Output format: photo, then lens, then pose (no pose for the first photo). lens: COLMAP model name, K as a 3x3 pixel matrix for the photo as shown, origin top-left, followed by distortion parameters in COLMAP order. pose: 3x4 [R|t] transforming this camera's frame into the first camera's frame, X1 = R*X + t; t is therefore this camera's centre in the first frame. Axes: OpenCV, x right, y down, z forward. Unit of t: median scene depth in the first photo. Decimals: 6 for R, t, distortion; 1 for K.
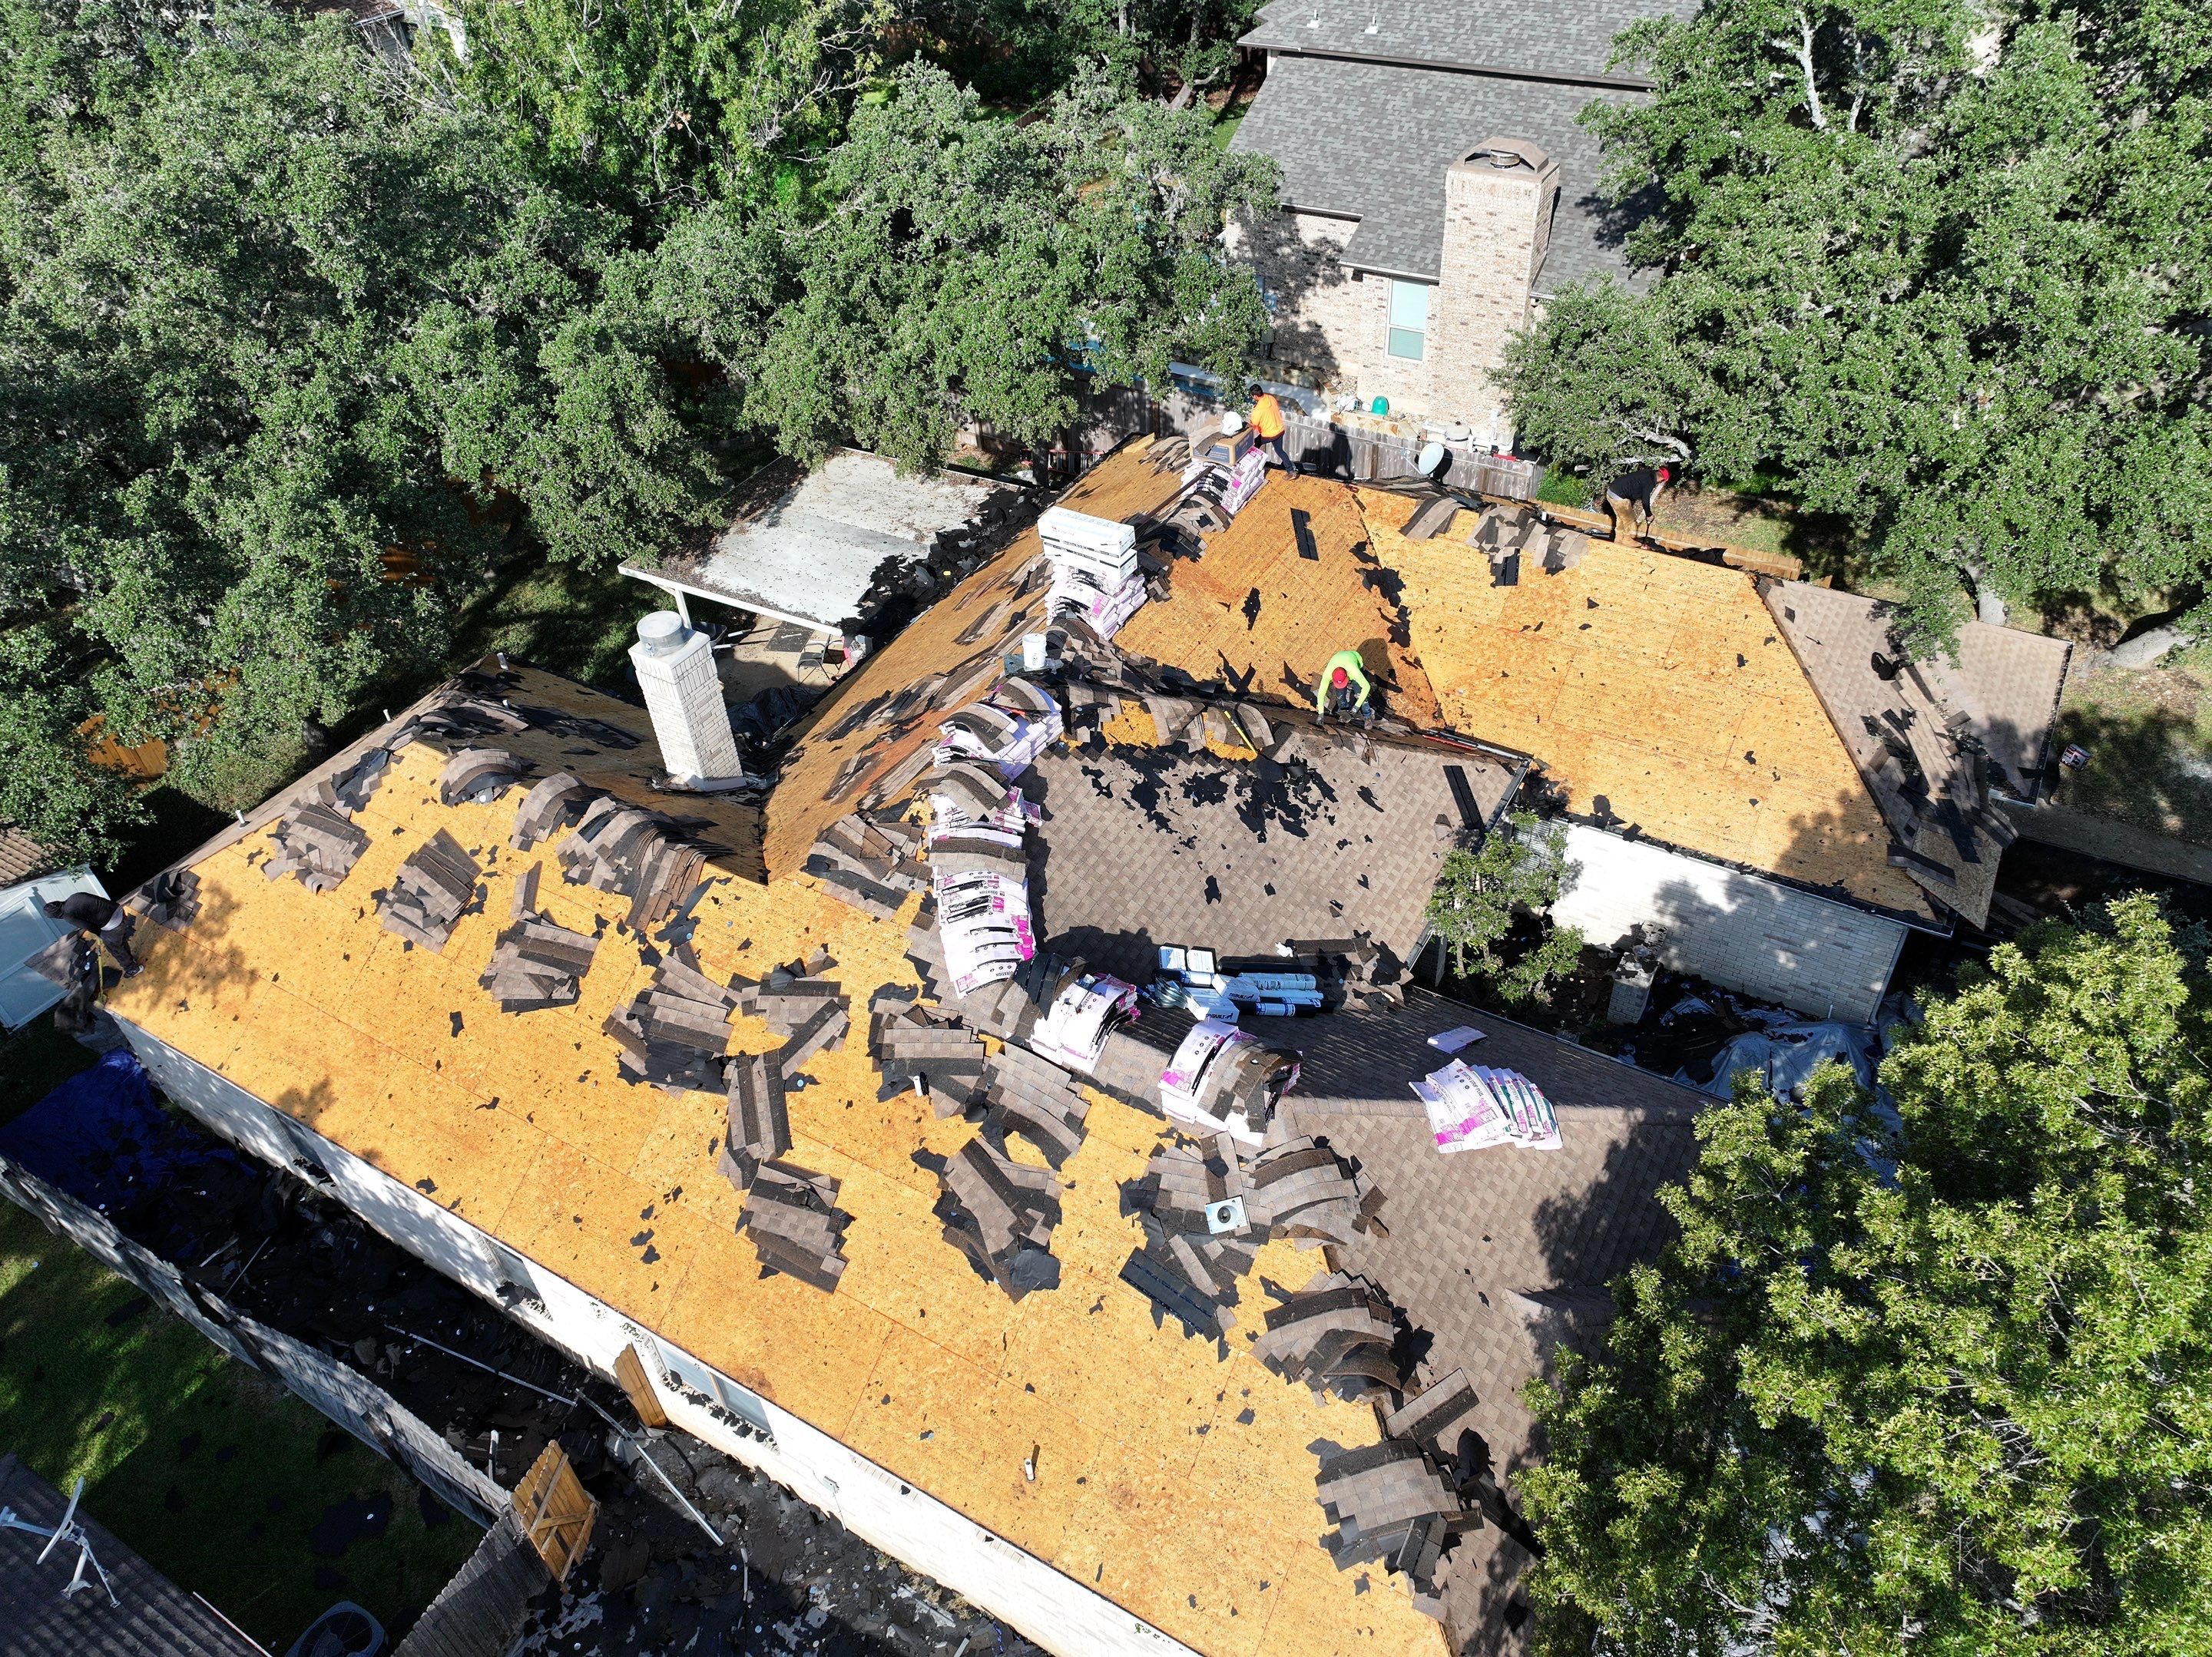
lens RADIAL K [[1541.3, 0, 1120.4], [0, 1541.3, 826.9], [0, 0, 1]] dist [0.022482, -0.001359]
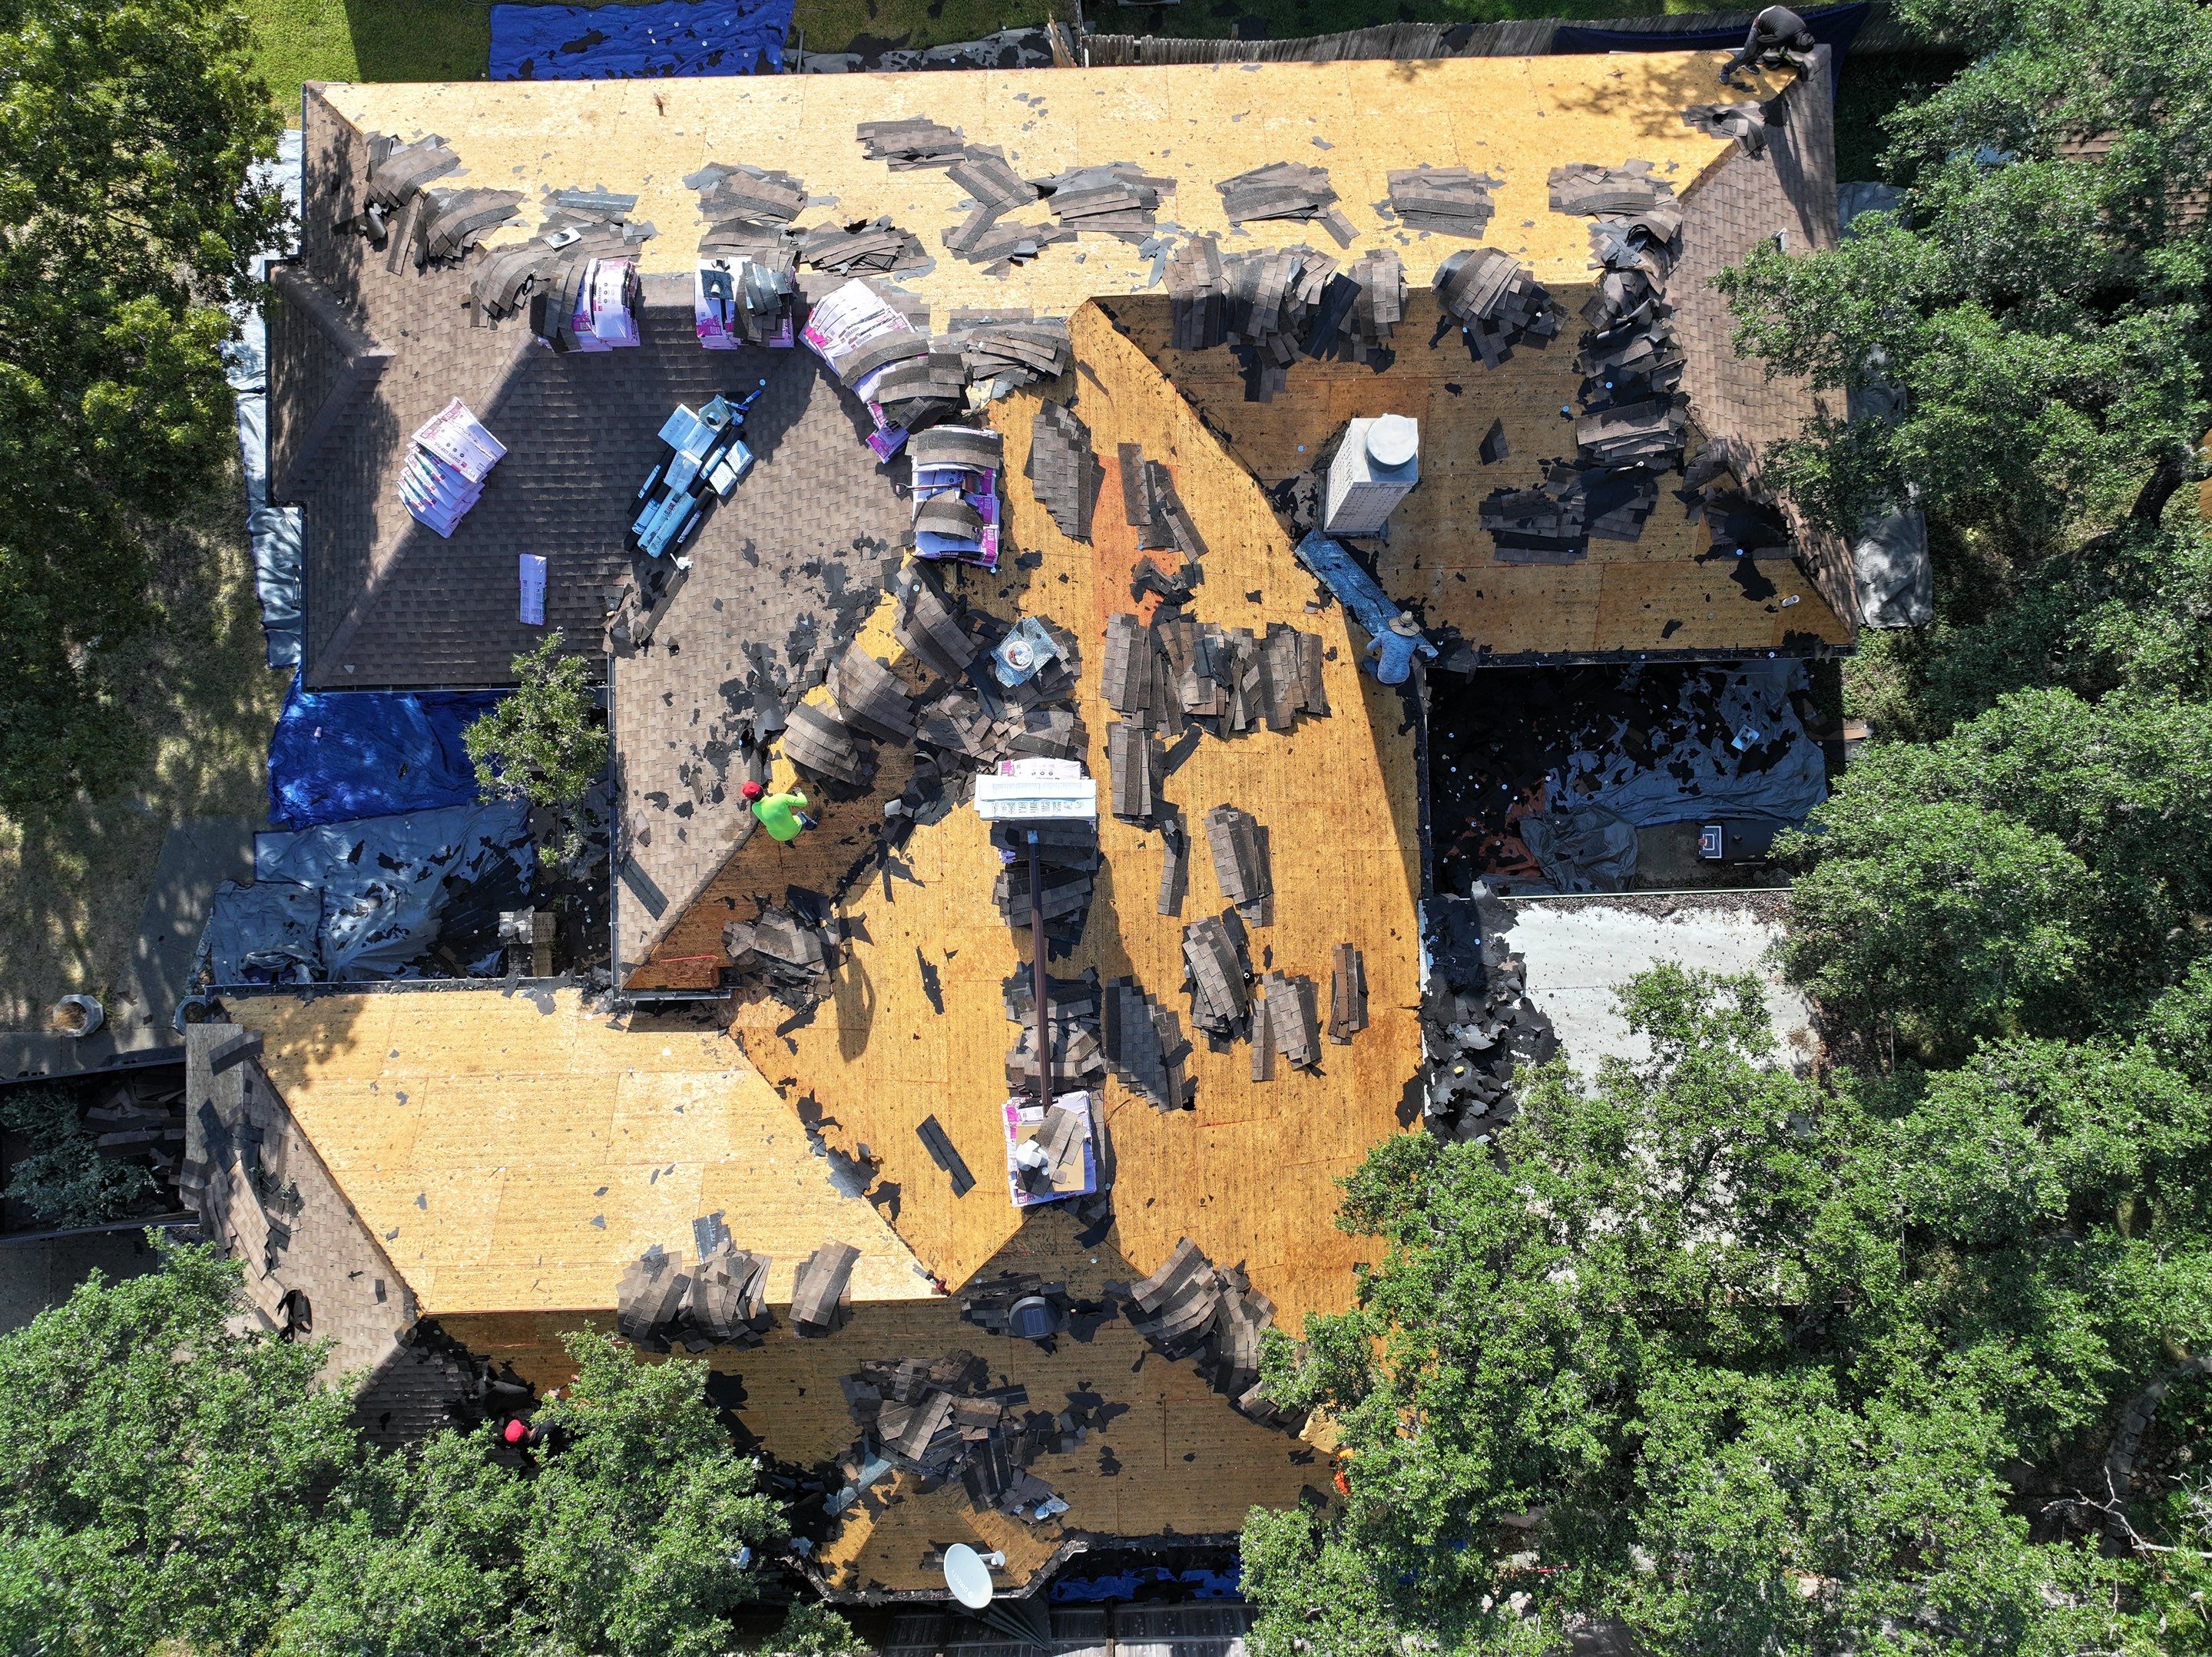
lens RADIAL K [[1541.3, 0, 1109.8], [0, 1541.3, 827.3], [0, 0, 1]] dist [0.022482, -0.001359]
pose [[-0.847724, 0.529523, 0.031157, -0.077197], [-0.309547, -0.541550, 0.781604, -0.906701], [0.430750, 0.652940, 0.622996, 0.549631]]
